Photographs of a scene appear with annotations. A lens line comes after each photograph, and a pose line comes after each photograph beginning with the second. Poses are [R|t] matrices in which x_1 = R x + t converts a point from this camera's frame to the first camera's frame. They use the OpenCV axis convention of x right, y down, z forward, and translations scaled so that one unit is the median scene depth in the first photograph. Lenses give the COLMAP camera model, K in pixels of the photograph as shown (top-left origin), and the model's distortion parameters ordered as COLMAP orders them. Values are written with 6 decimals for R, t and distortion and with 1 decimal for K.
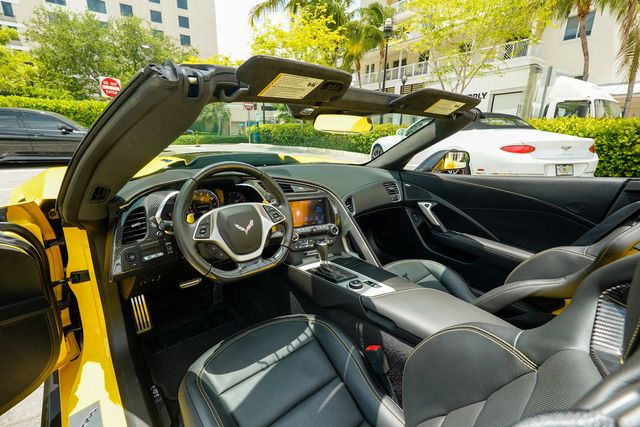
lens RADIAL K [[294.5, 0, 319.6], [0, 294.5, 213.7], [0, 0, 1]] dist [-0.018804, 0.010820]
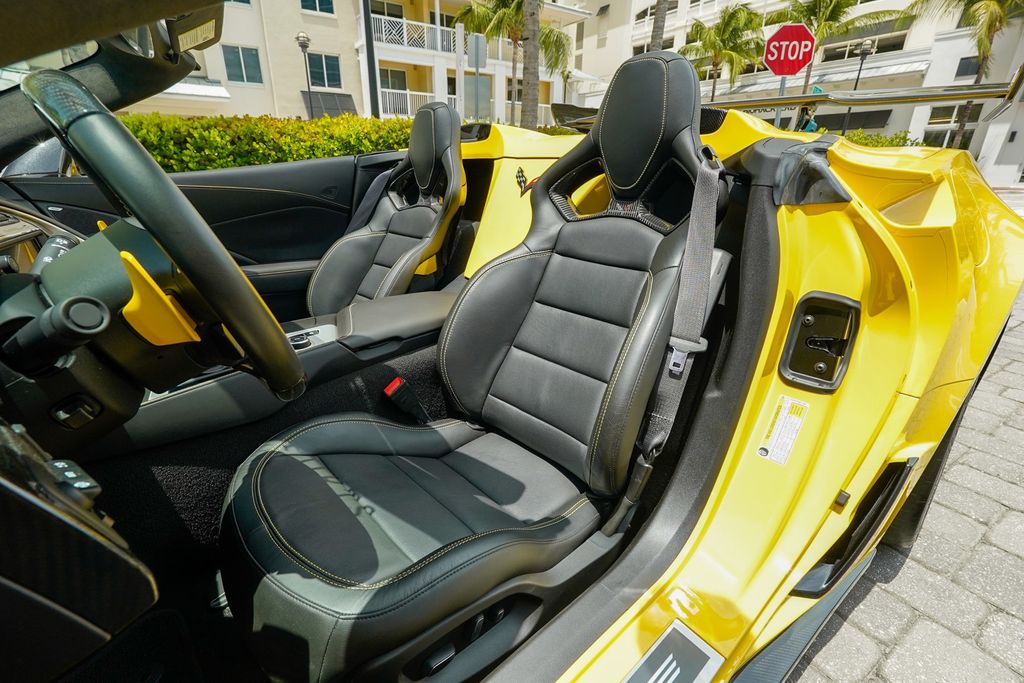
lens RADIAL K [[471.2, 0, 511.0], [0, 471.2, 338.5], [0, 0, 1]] dist [-0.018804, 0.010820]
pose [[-0.021537, -0.371107, 0.928340, -0.665620], [0.258131, 0.895008, 0.363770, 0.001185], [-0.965870, 0.247468, 0.076519, 0.460207]]
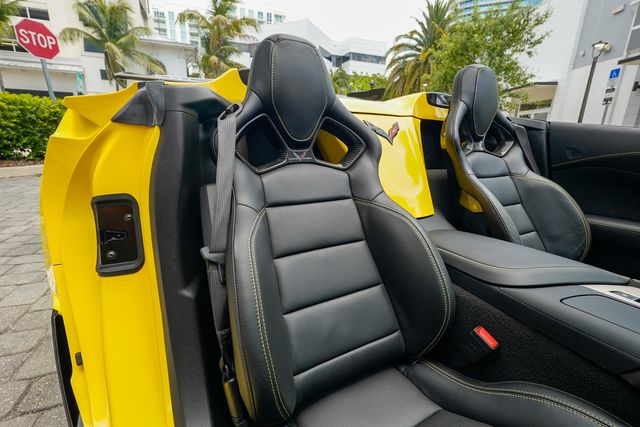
lens RADIAL K [[294.5, 0, 315.4], [0, 294.5, 217.9], [0, 0, 1]] dist [-0.018804, 0.010820]
pose [[-0.979433, -0.096336, 0.177286, 0.603225], [0.009413, 0.855883, 0.517084, -0.153437], [-0.201550, 0.508118, -0.837373, 1.335210]]
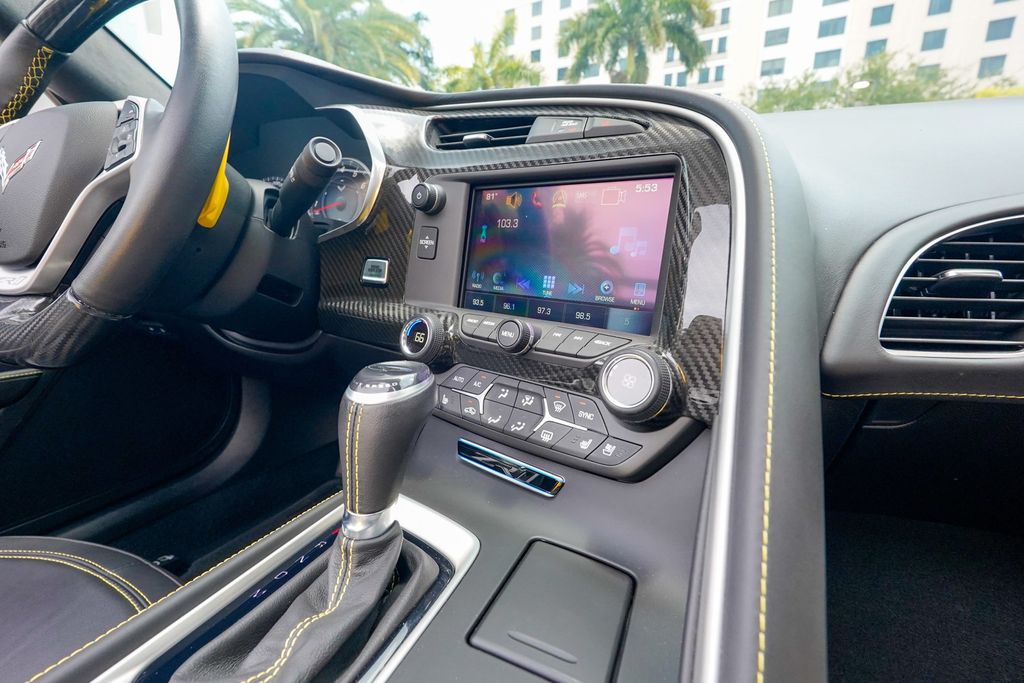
lens RADIAL K [[471.2, 0, 506.7], [0, 471.2, 343.7], [0, 0, 1]] dist [-0.018804, 0.010820]
pose [[0.405020, 0.186173, -0.895153, 0.242485], [-0.254351, 0.963345, 0.085272, 0.039791], [0.878216, 0.193146, 0.437528, 0.941870]]
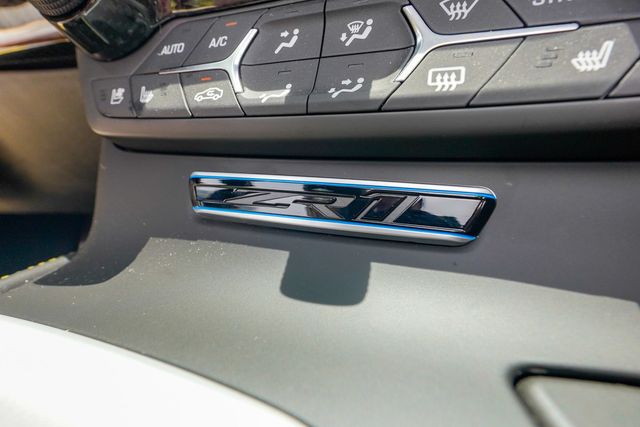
lens RADIAL K [[294.5, 0, 315.9], [0, 294.5, 214.4], [0, 0, 1]] dist [-0.018804, 0.010820]
pose [[0.679781, 0.174033, -0.712468, 0.040745], [-0.169719, 0.982398, 0.078036, 0.139987], [0.713508, 0.067872, 0.697352, 1.034746]]
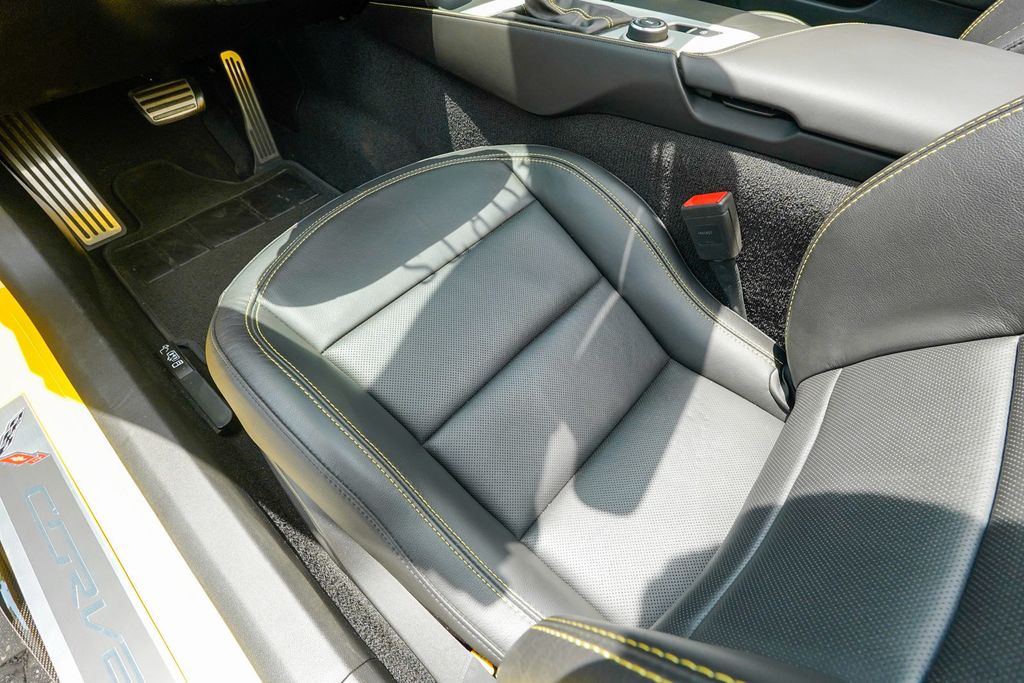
lens RADIAL K [[471.2, 0, 507.6], [0, 471.2, 346.3], [0, 0, 1]] dist [-0.018804, 0.010820]
pose [[0.991873, -0.109505, 0.064784, -0.099732], [0.051748, 0.812359, 0.580857, 0.189470], [-0.116234, -0.572784, 0.811424, 0.334159]]
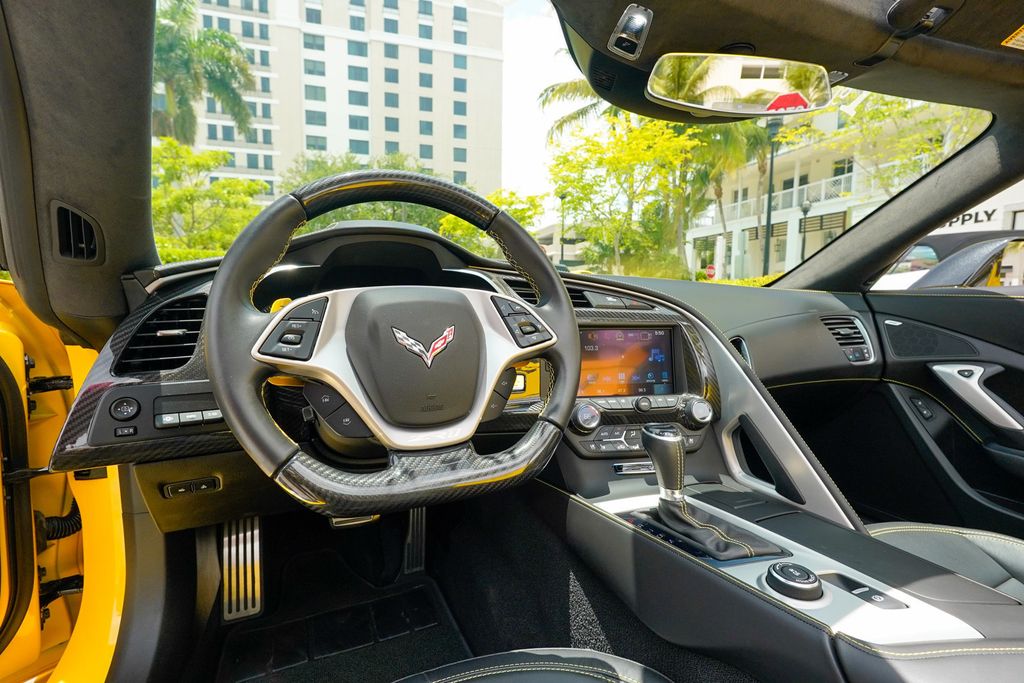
lens RADIAL K [[471.2, 0, 510.2], [0, 471.2, 345.9], [0, 0, 1]] dist [-0.018804, 0.010820]
pose [[0.957829, 0.014132, -0.286992, -0.011161], [-0.064252, 0.984033, -0.165984, 0.098336], [0.280064, 0.177424, 0.943443, 0.411998]]
